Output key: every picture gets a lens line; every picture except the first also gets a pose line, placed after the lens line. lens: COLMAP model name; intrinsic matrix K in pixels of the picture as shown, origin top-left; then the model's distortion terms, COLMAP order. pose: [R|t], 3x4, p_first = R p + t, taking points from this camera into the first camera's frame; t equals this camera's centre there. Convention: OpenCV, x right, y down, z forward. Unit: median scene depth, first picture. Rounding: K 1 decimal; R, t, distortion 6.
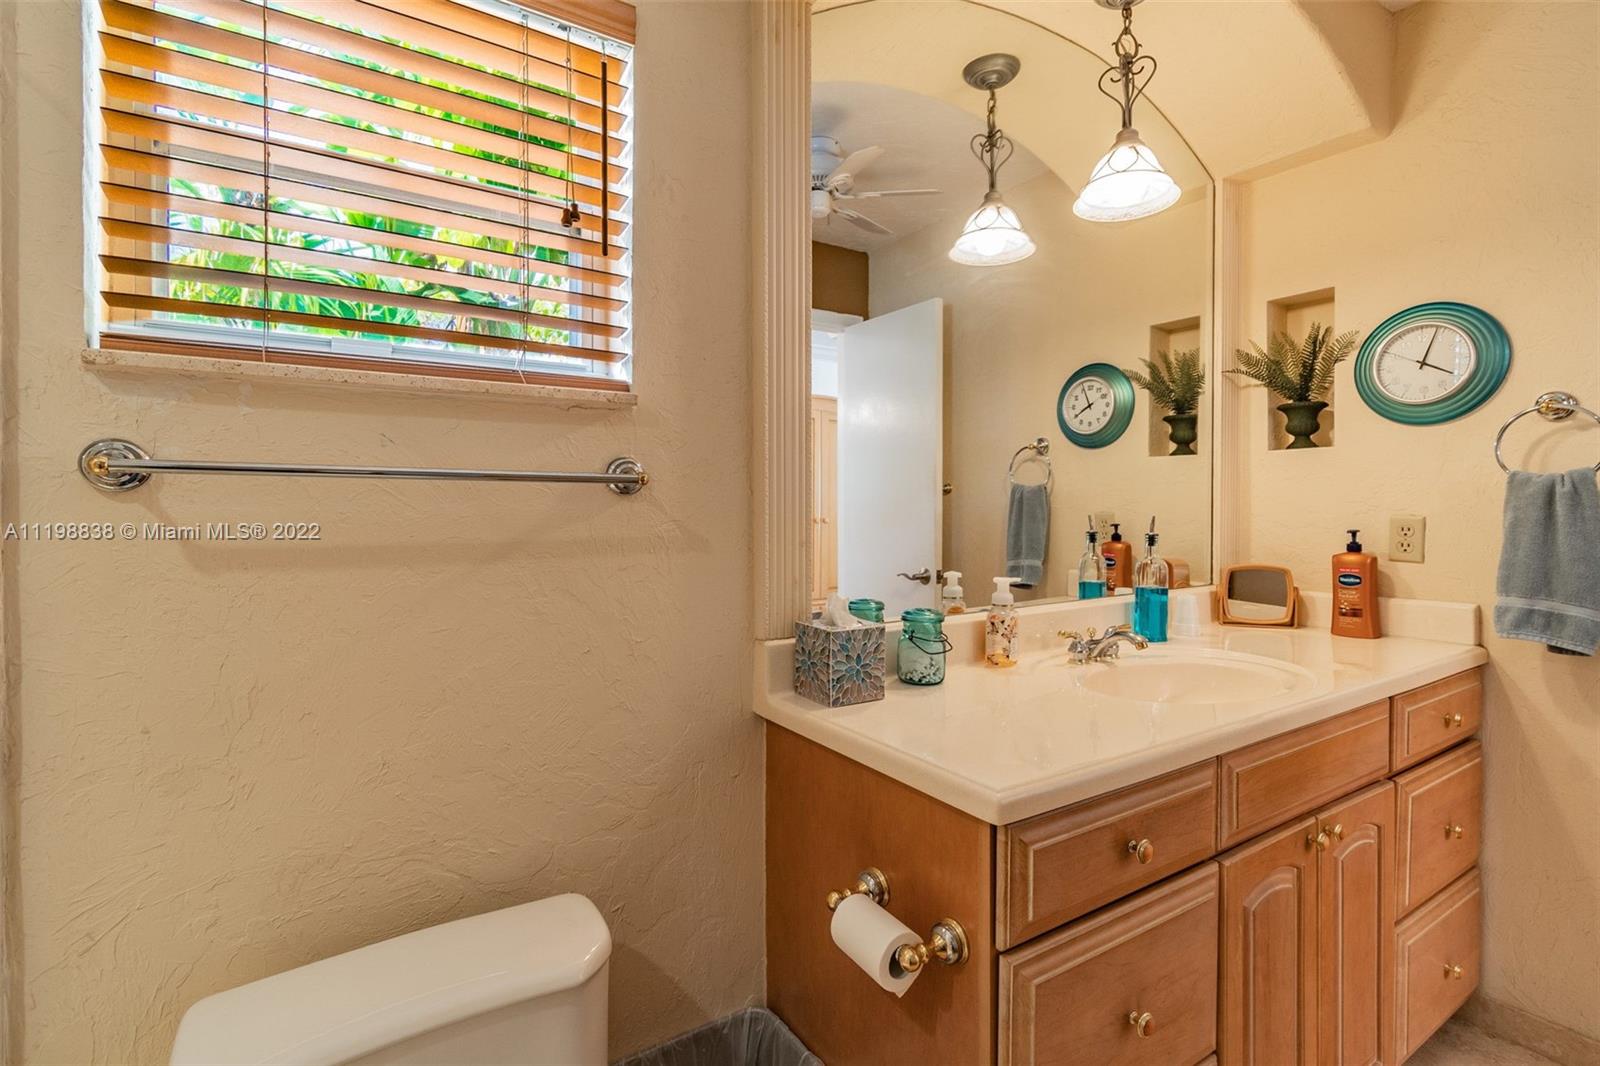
lens RADIAL K [[754.5, 0, 800.1], [0, 754.5, 511.7], [0, 0, 1]] dist [0.003290, -0.000138]
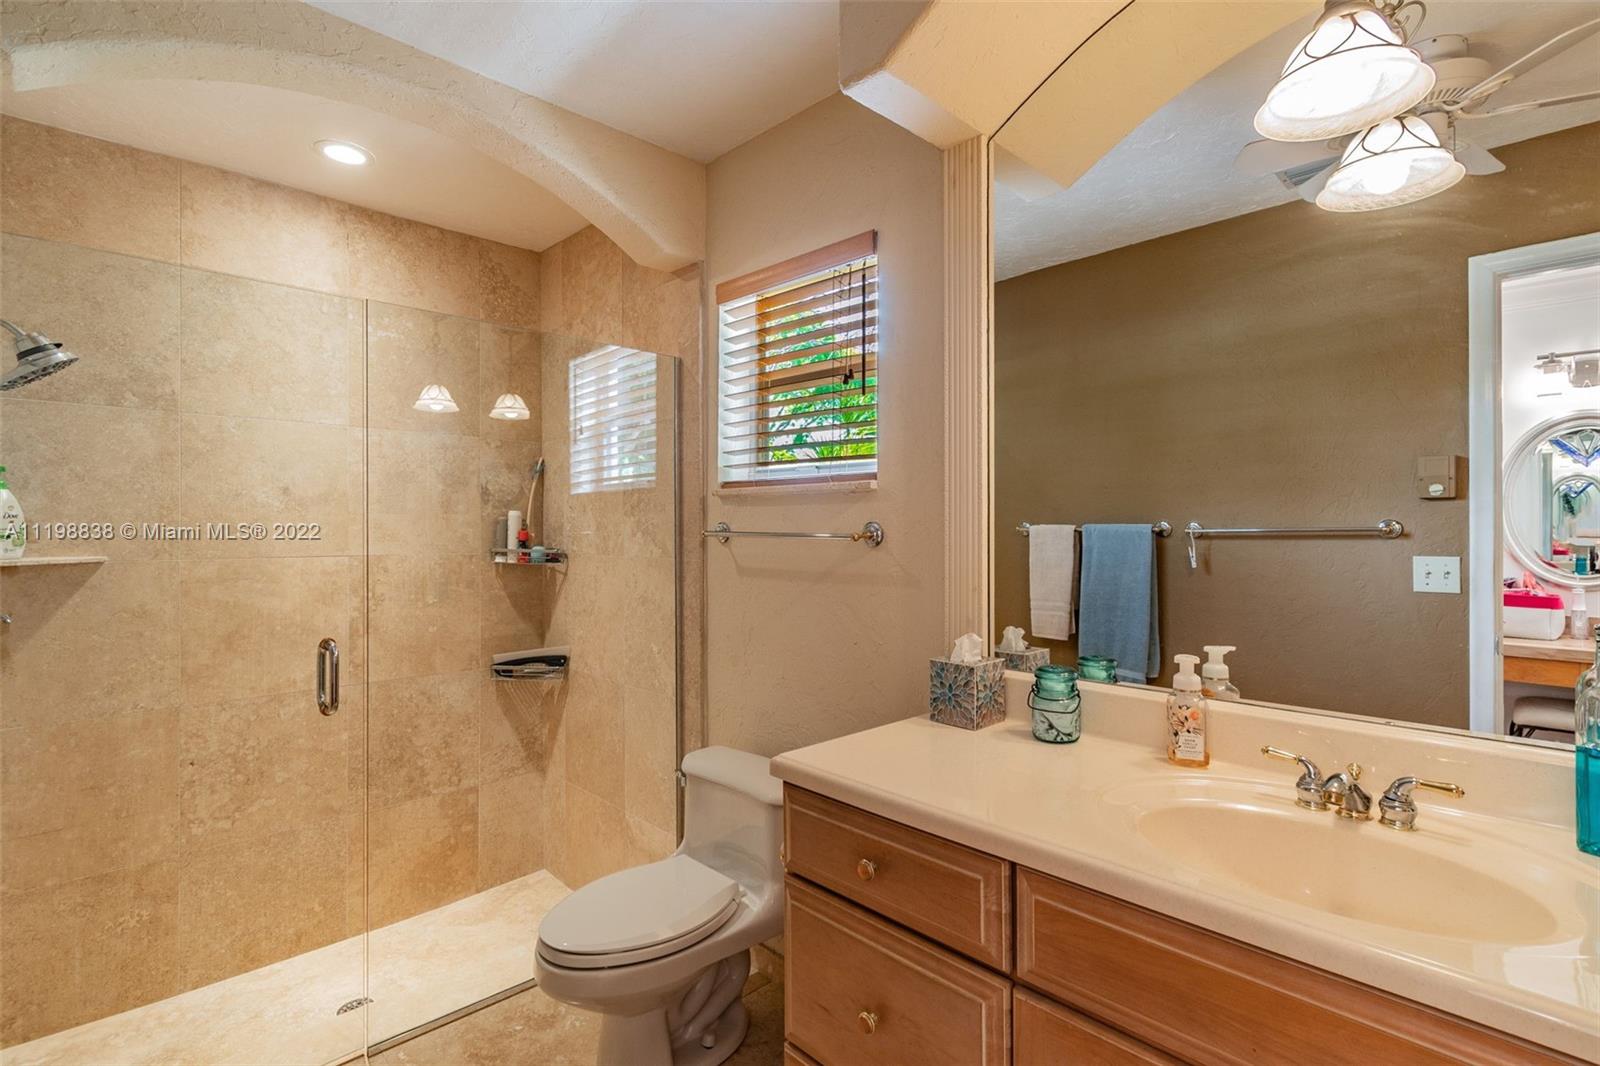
lens RADIAL K [[758.3, 0, 800.0], [0, 758.3, 533.0], [0, 0, 1]] dist [-0.000411, -0.000336]
pose [[0.192580, 0.022718, -0.981018, 1.152127], [-0.006211, 0.999740, 0.021933, -0.073841], [0.981262, 0.001869, 0.192671, 0.499506]]
